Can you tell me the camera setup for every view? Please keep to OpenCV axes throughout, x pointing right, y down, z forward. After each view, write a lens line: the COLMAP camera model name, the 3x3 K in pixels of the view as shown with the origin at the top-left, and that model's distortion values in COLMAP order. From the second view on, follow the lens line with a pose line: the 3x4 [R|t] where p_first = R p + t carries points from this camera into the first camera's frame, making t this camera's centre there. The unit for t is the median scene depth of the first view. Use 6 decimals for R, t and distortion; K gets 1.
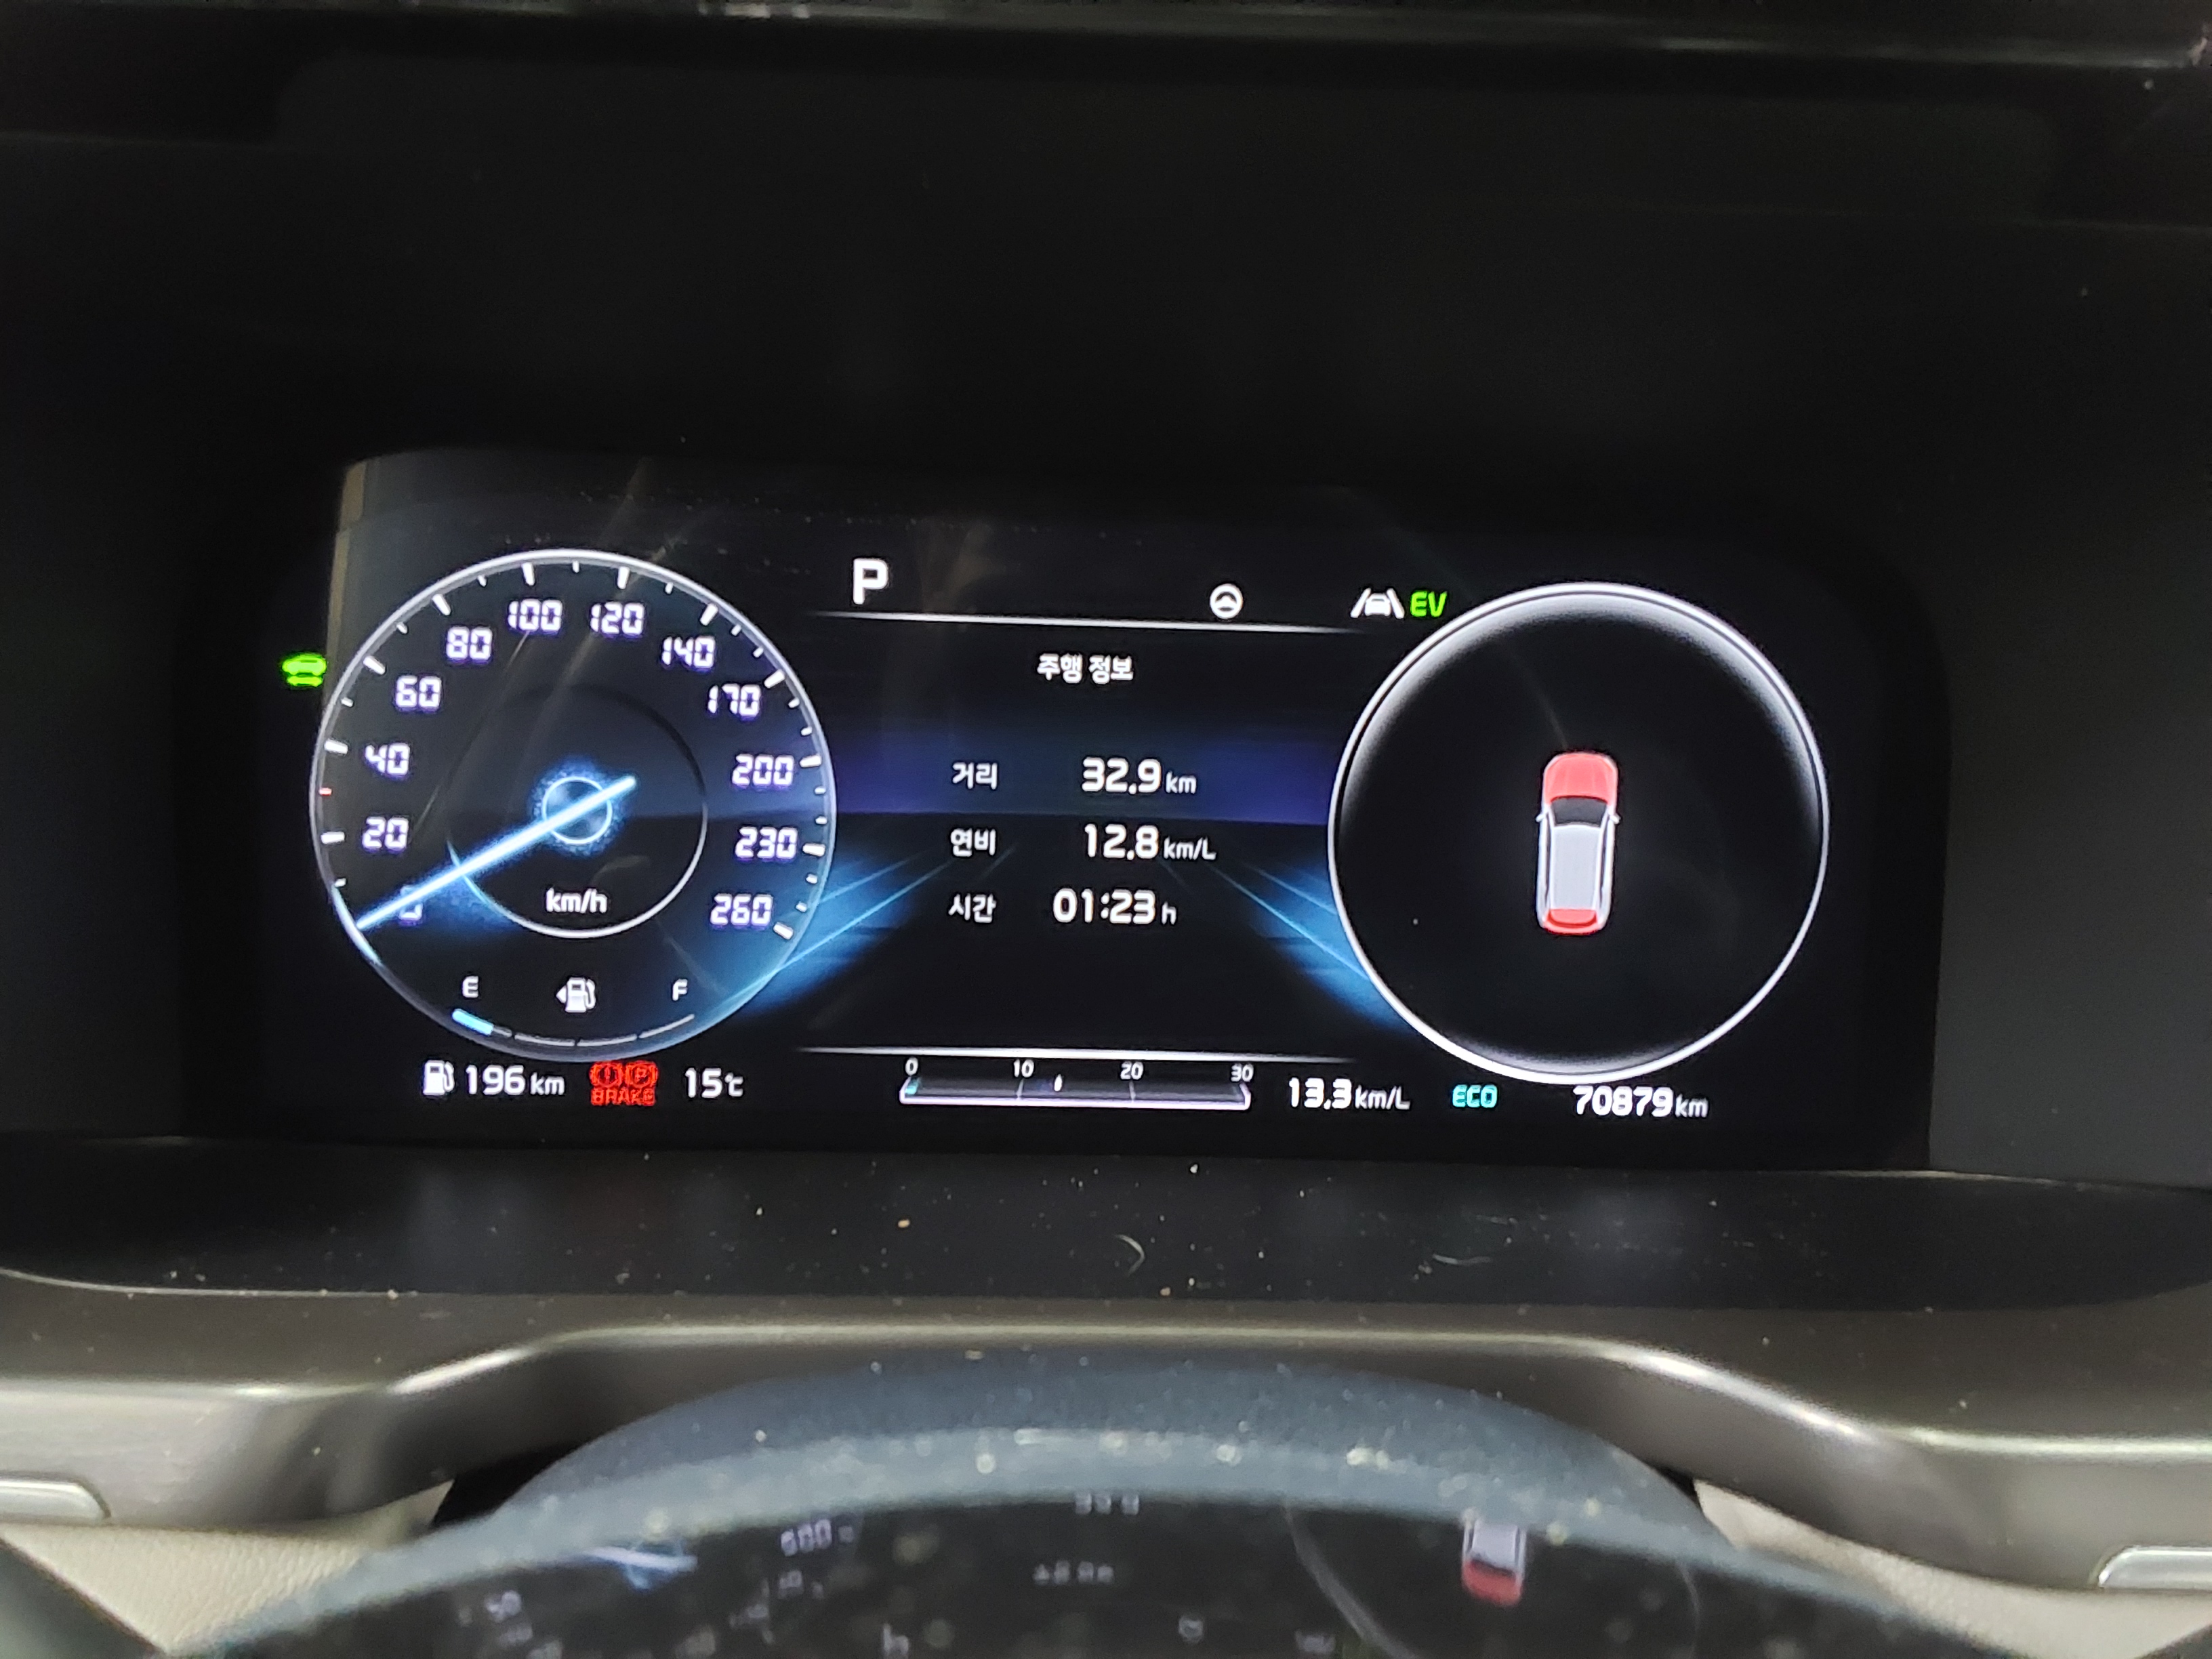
lens RADIAL K [[1752.5, 0, 1096.8], [0, 1752.5, 842.9], [0, 0, 1]] dist [0.135072, -0.209432]
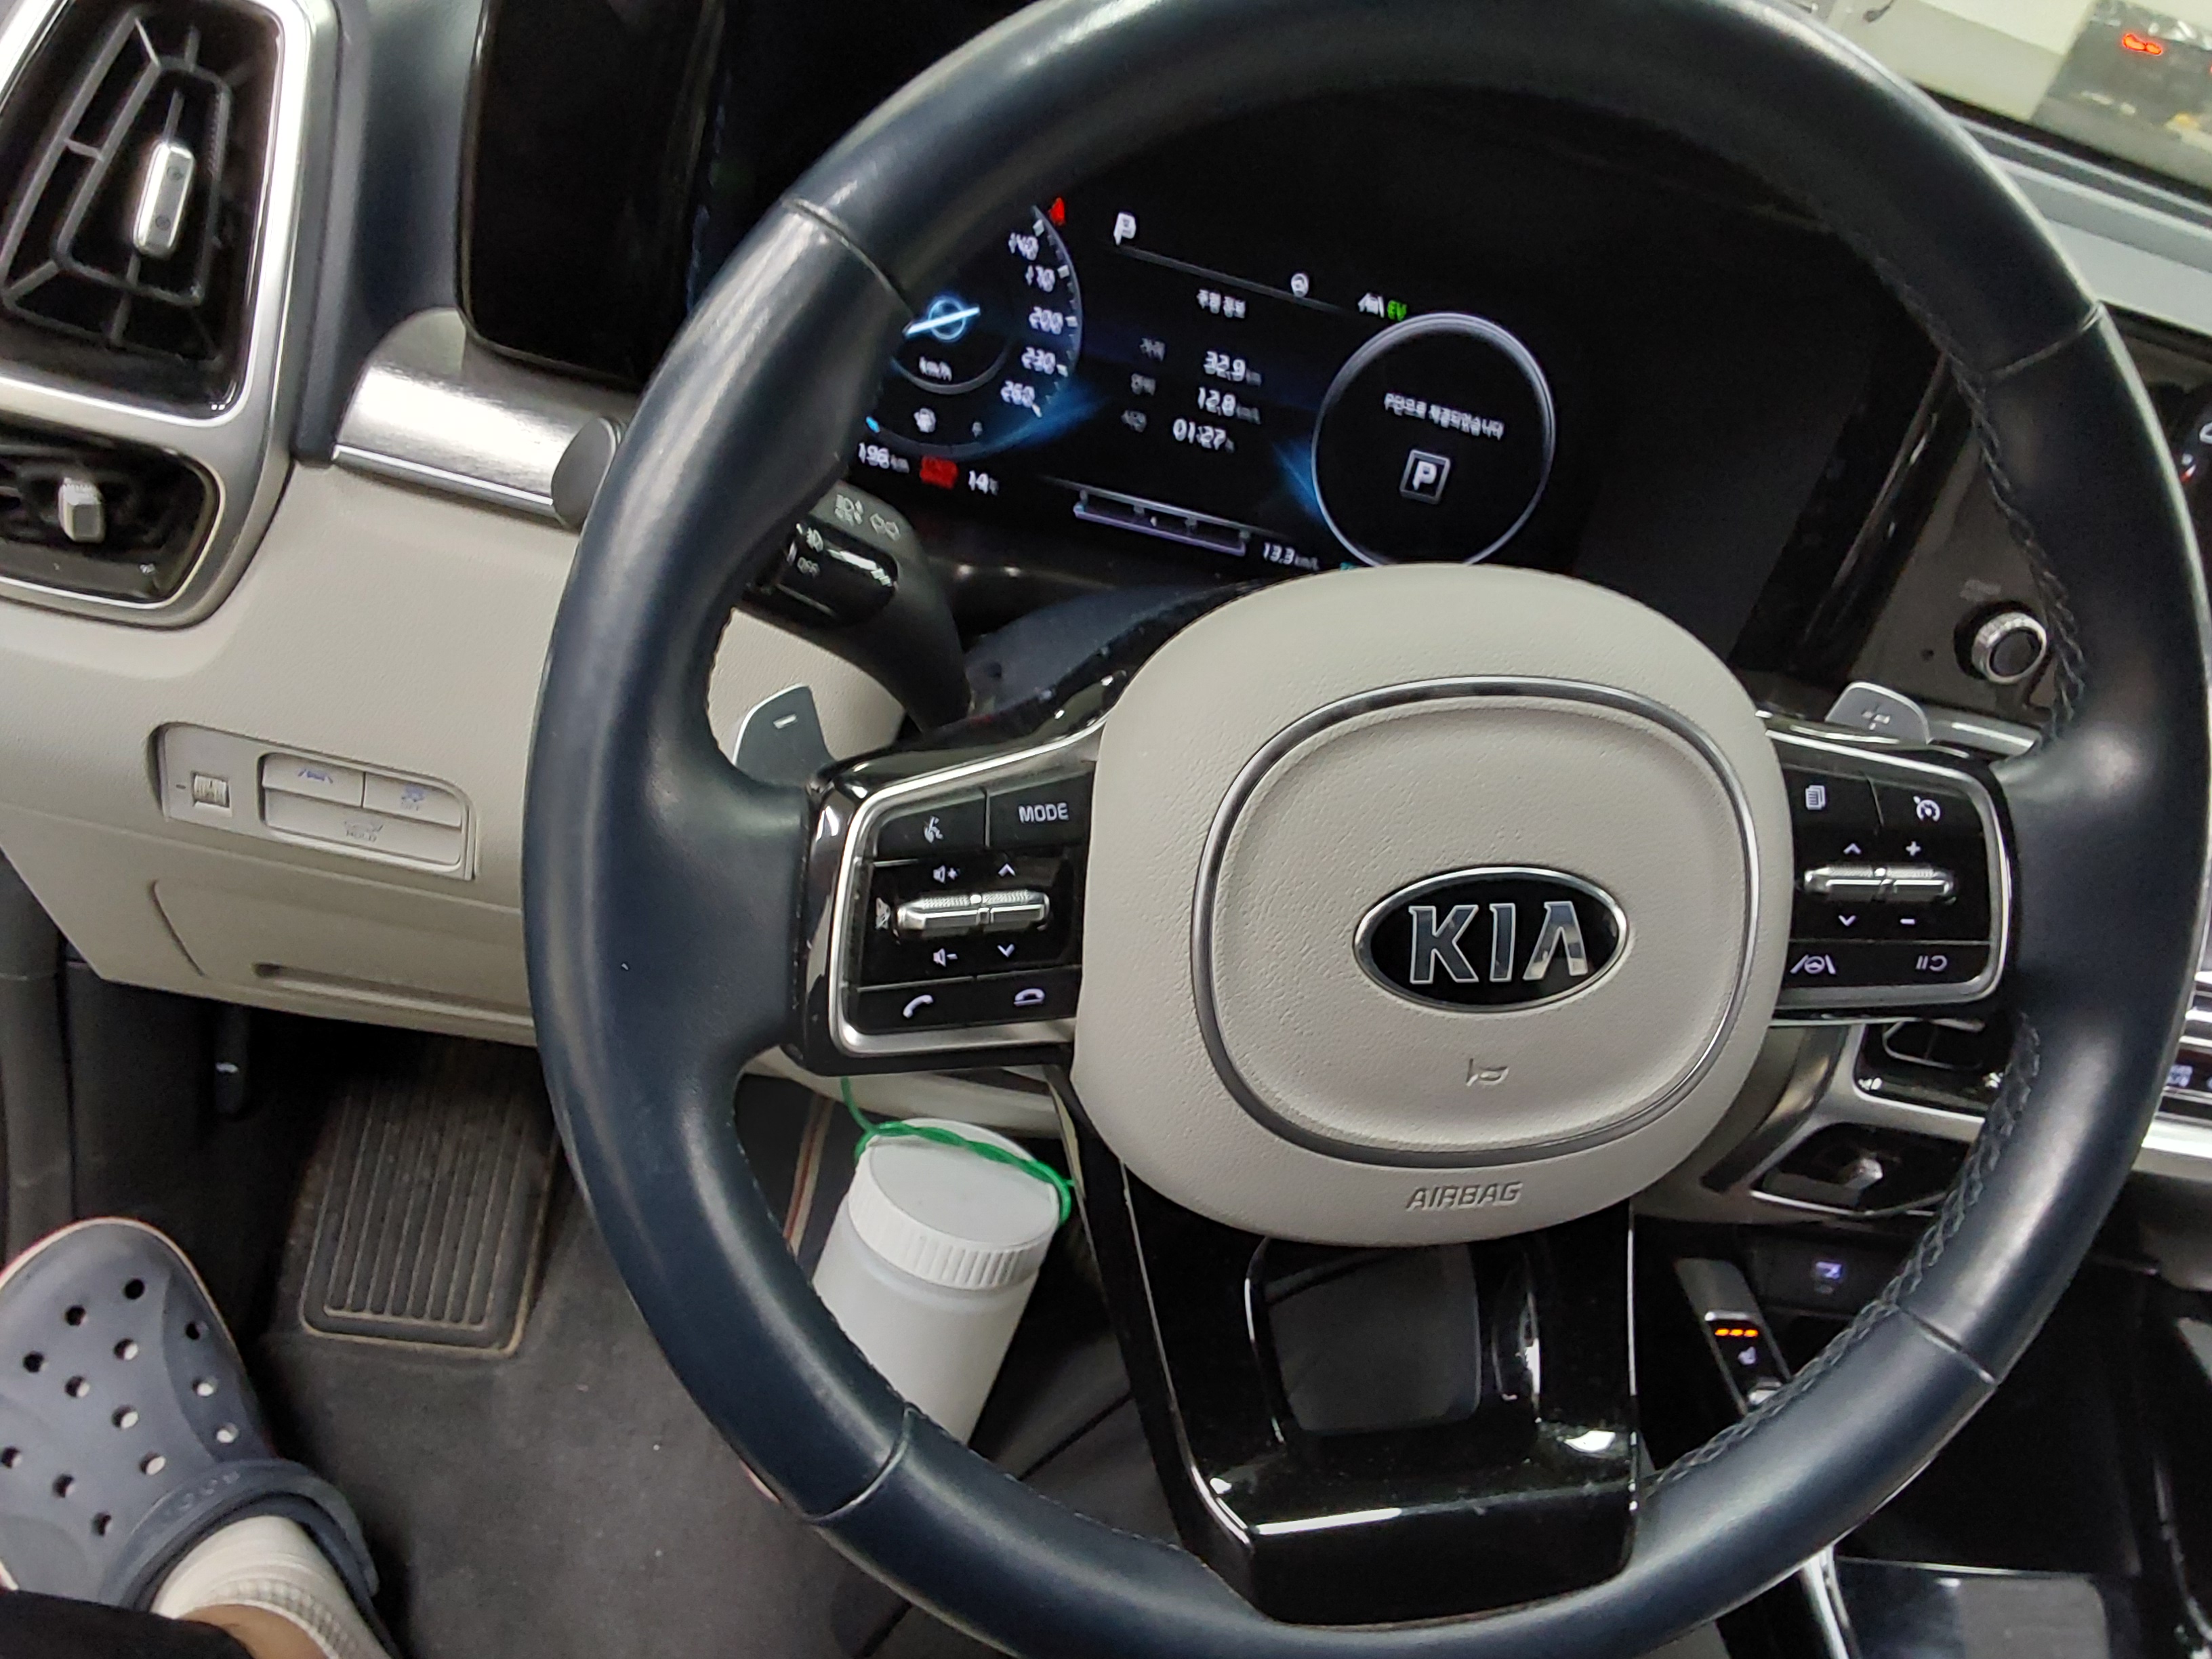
lens RADIAL K [[1752.5, 0, 1096.8], [0, 1752.5, 842.9], [0, 0, 1]] dist [0.135072, -0.209432]
pose [[0.961776, 0.166760, 0.217206, -0.449352], [-0.214558, 0.951766, 0.219334, 0.063098], [-0.170153, -0.257553, 0.951165, -0.931509]]
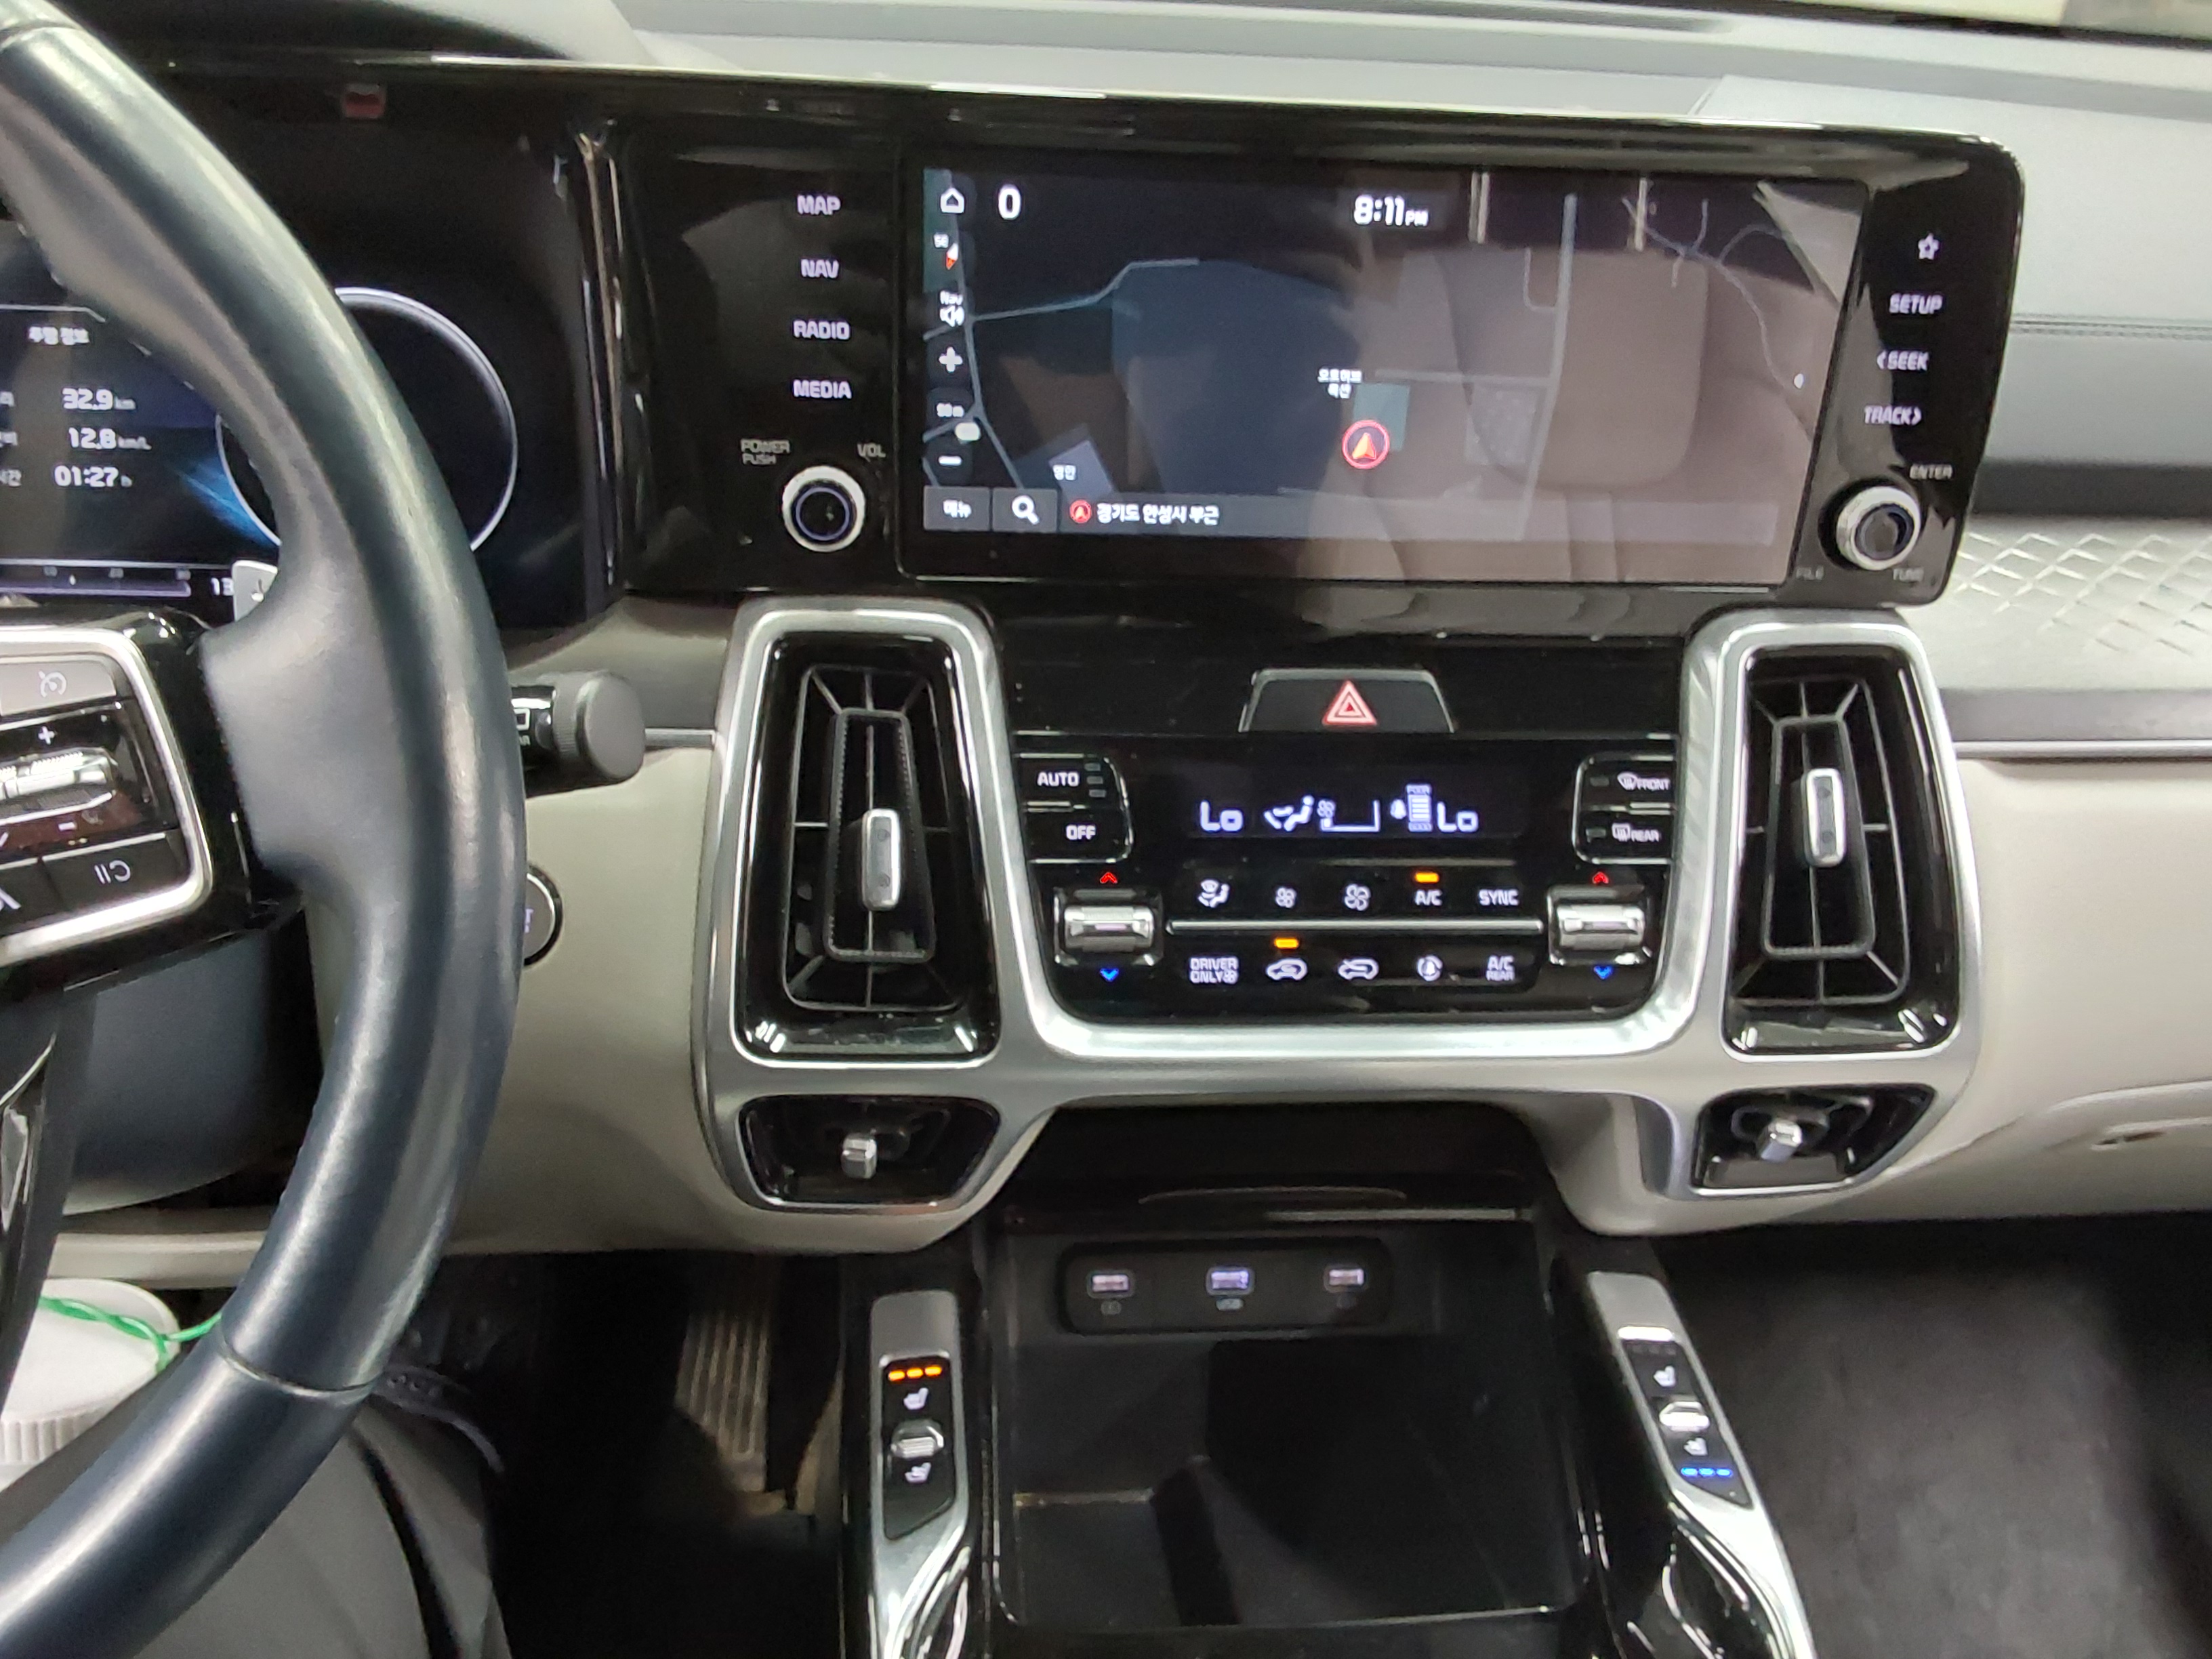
lens RADIAL K [[1752.5, 0, 1096.8], [0, 1752.5, 842.9], [0, 0, 1]] dist [0.135072, -0.209432]
pose [[0.997947, -0.008385, 0.063502, 0.892802], [-0.001222, 0.988721, 0.149761, 0.129149], [-0.064041, -0.149531, 0.986681, -0.873016]]
